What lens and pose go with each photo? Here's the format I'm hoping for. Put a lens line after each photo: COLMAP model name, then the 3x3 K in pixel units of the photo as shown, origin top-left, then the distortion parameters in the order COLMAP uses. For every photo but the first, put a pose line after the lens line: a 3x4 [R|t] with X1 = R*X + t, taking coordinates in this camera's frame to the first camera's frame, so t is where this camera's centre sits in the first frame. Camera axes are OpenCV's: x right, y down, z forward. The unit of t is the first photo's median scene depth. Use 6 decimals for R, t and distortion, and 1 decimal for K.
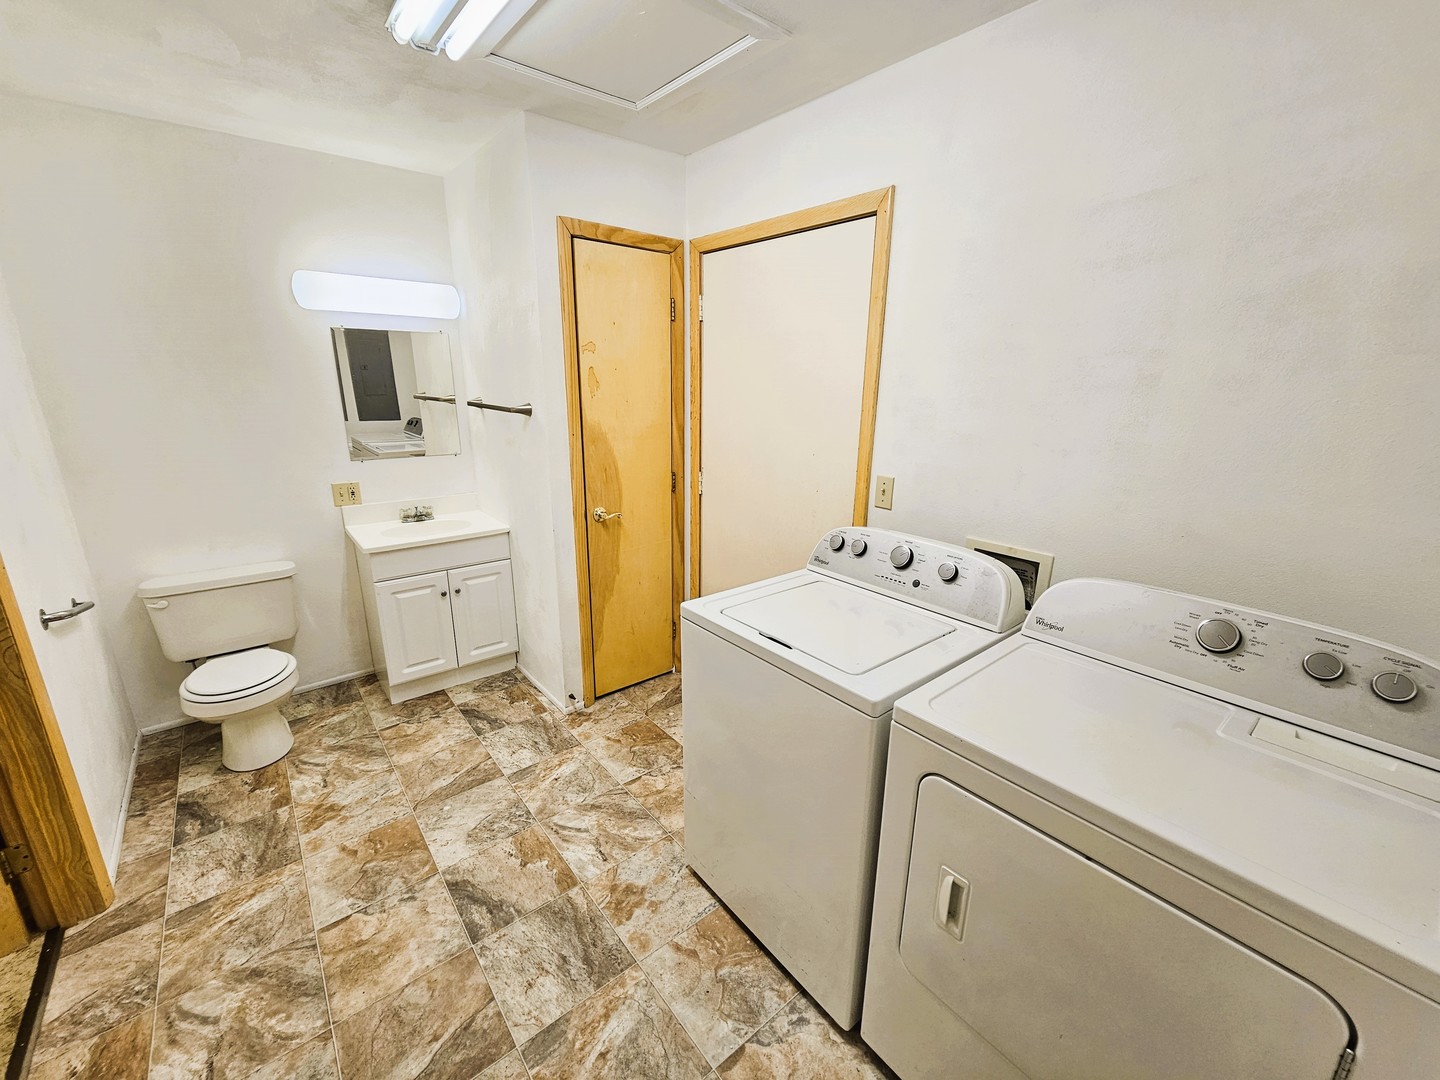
lens RADIAL K [[587.2, 0, 723.7], [0, 587.2, 539.7], [0, 0, 1]] dist [-0.002063, 0.001662]
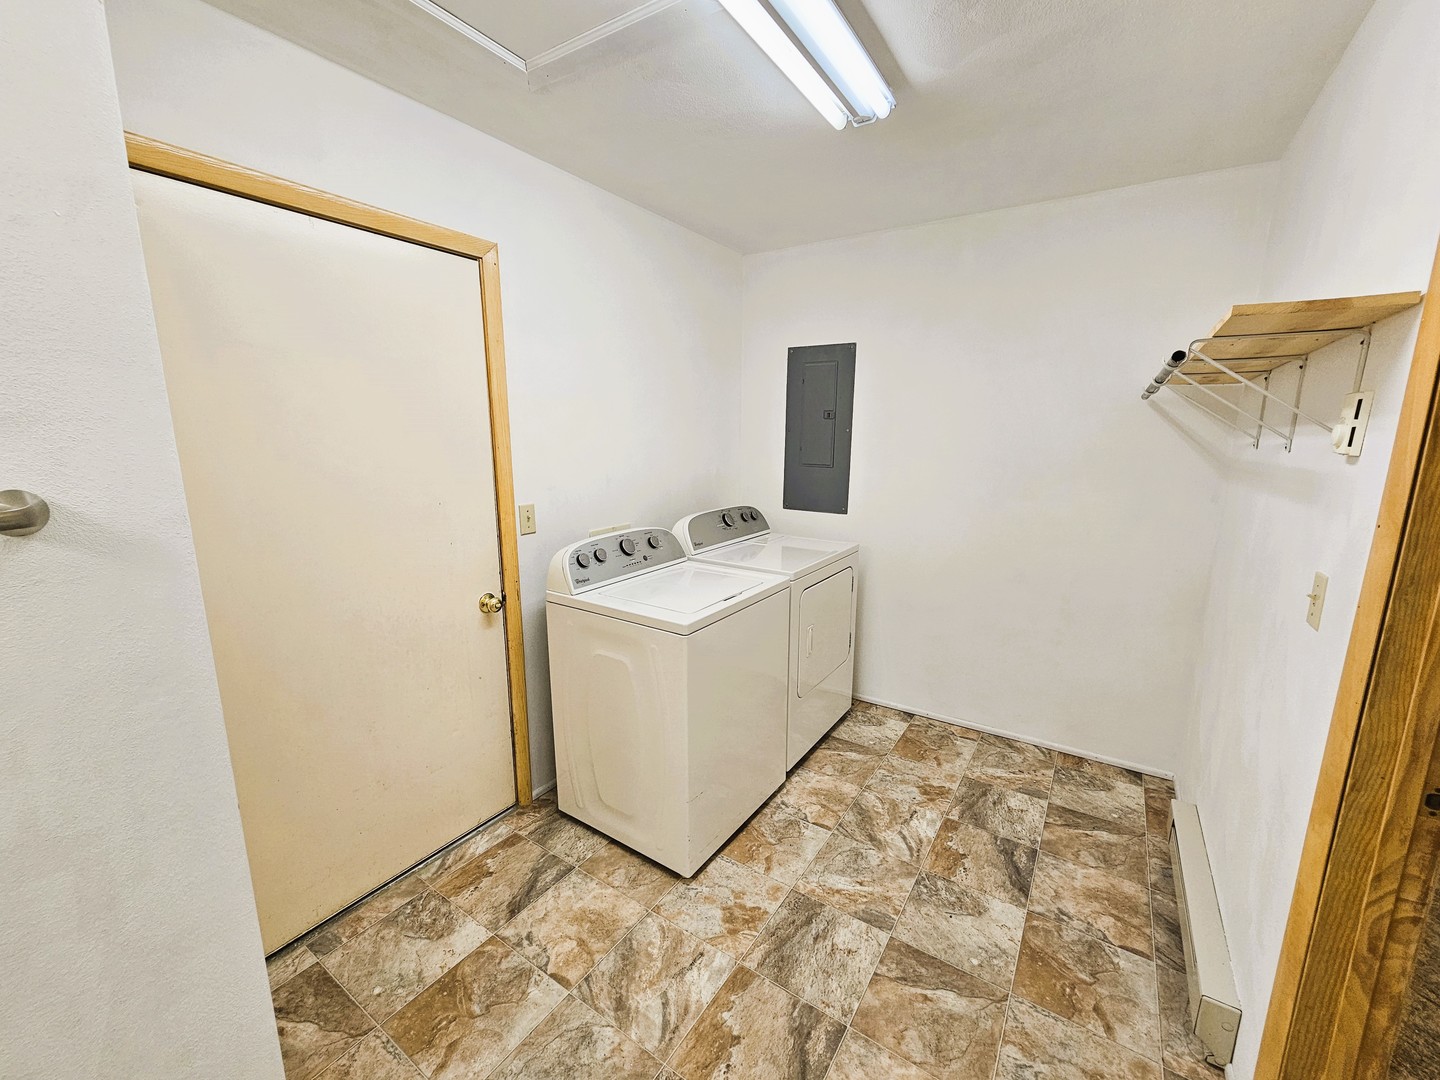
lens RADIAL K [[587.2, 0, 723.2], [0, 587.2, 538.6], [0, 0, 1]] dist [-0.002063, 0.001662]
pose [[-0.282246, -0.197811, 0.938727, -1.057491], [0.251104, 0.929164, 0.271295, -0.309138], [-0.925896, 0.312290, -0.212582, 1.109543]]
